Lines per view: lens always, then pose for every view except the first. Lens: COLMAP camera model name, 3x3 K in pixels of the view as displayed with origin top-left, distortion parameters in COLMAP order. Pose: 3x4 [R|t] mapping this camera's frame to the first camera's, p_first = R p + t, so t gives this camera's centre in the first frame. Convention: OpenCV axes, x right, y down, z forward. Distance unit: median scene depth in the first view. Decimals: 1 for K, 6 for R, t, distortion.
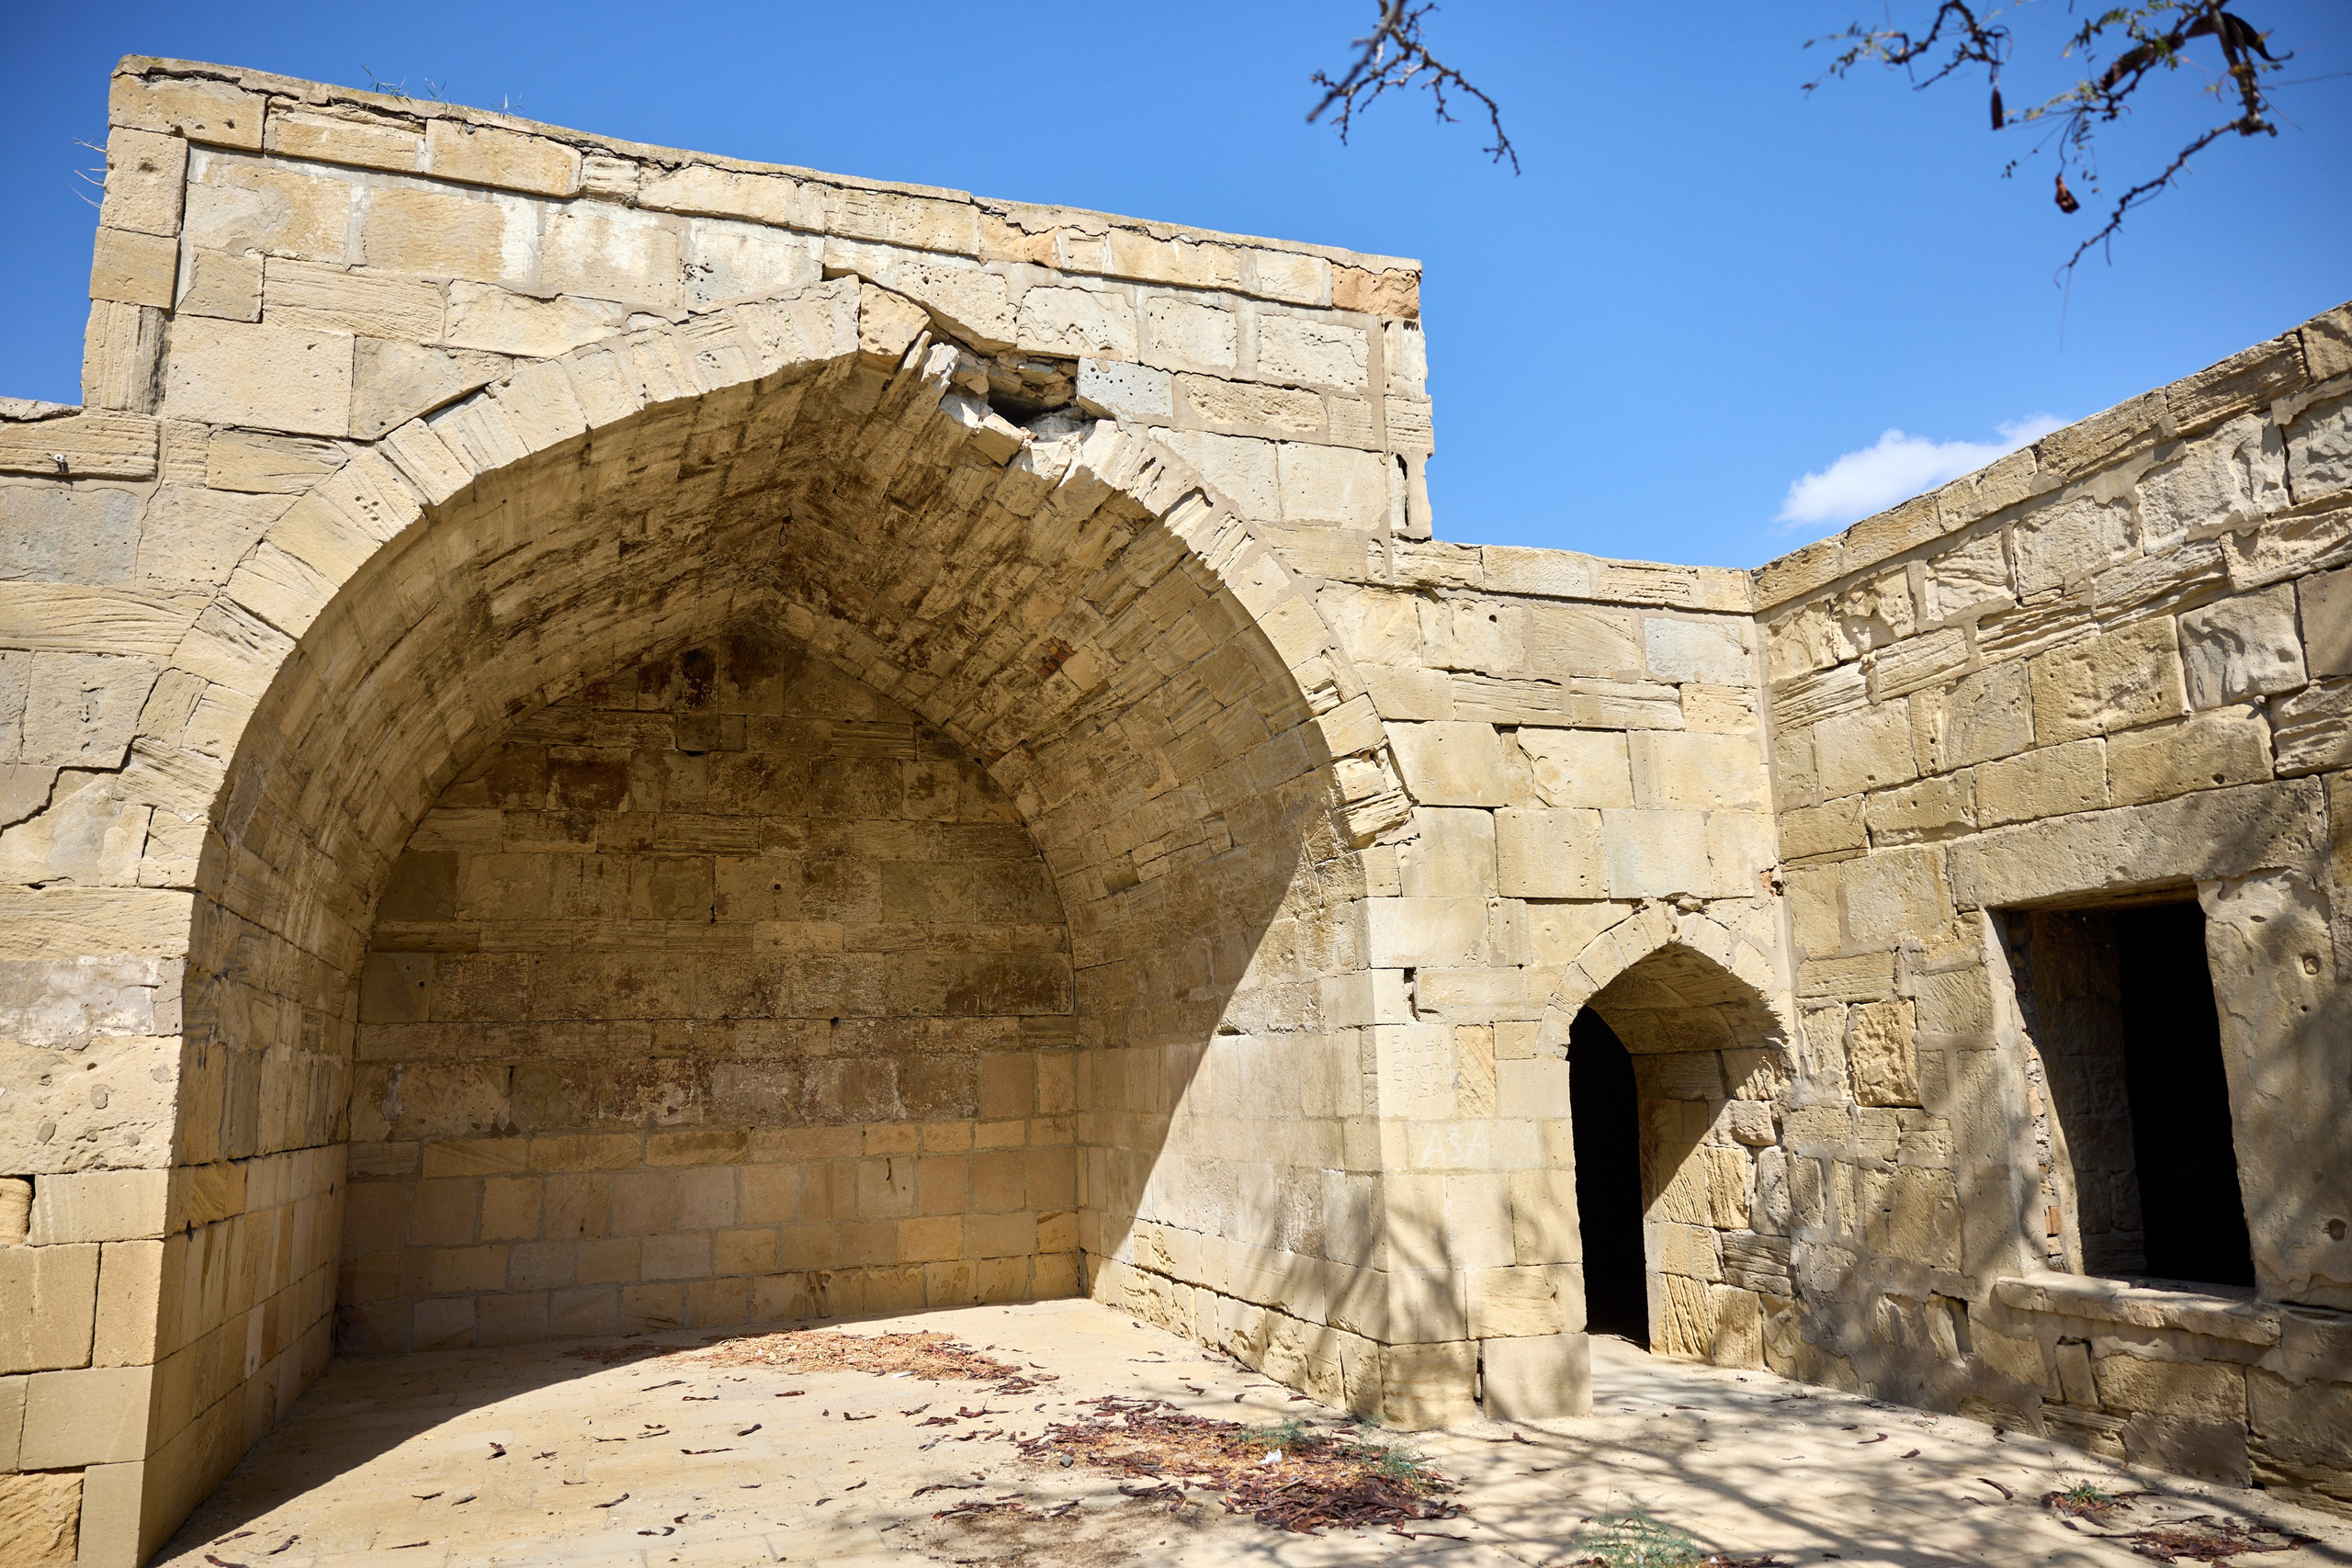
lens RADIAL K [[1597.0, 0, 1176.3], [0, 1597.0, 789.6], [0, 0, 1]] dist [-0.003340, 0.003406]
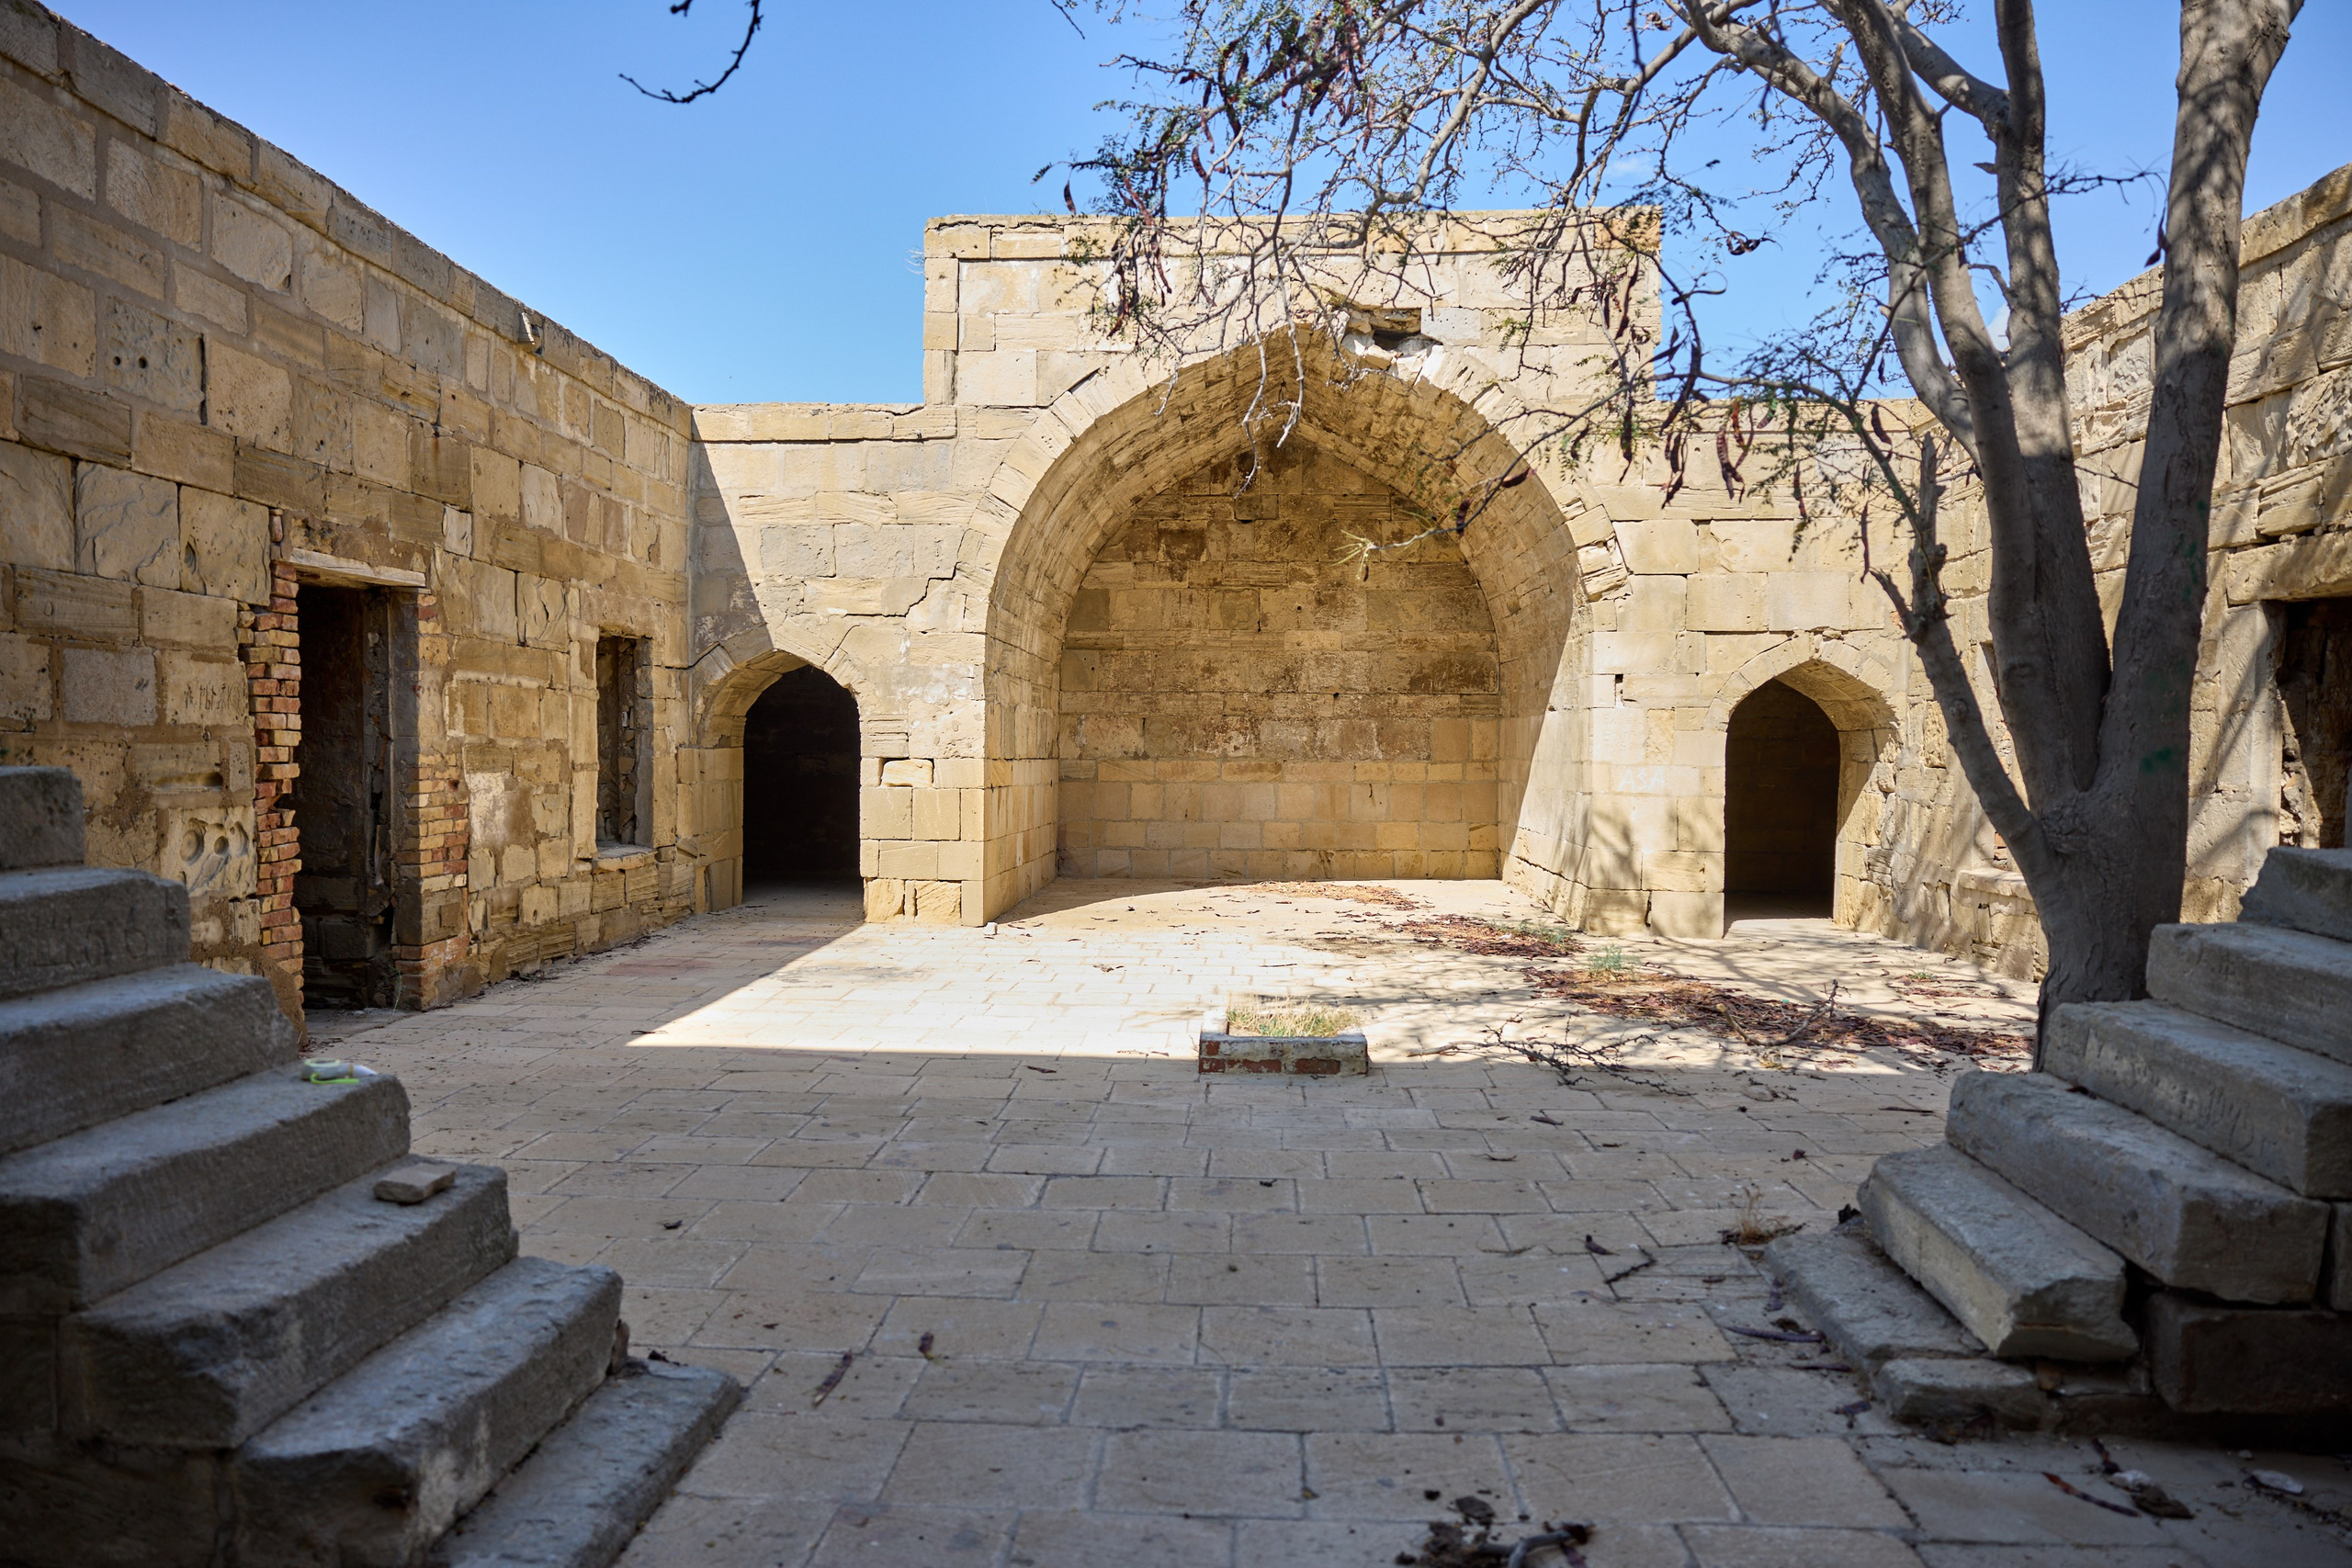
lens RADIAL K [[1597.0, 0, 1178.8], [0, 1597.0, 777.1], [0, 0, 1]] dist [-0.003340, 0.003406]
pose [[0.919789, 0.041413, -0.390222, 0.353055], [0.037639, 0.980520, 0.192778, -0.113104], [0.390604, -0.192003, 0.900313, -0.651629]]
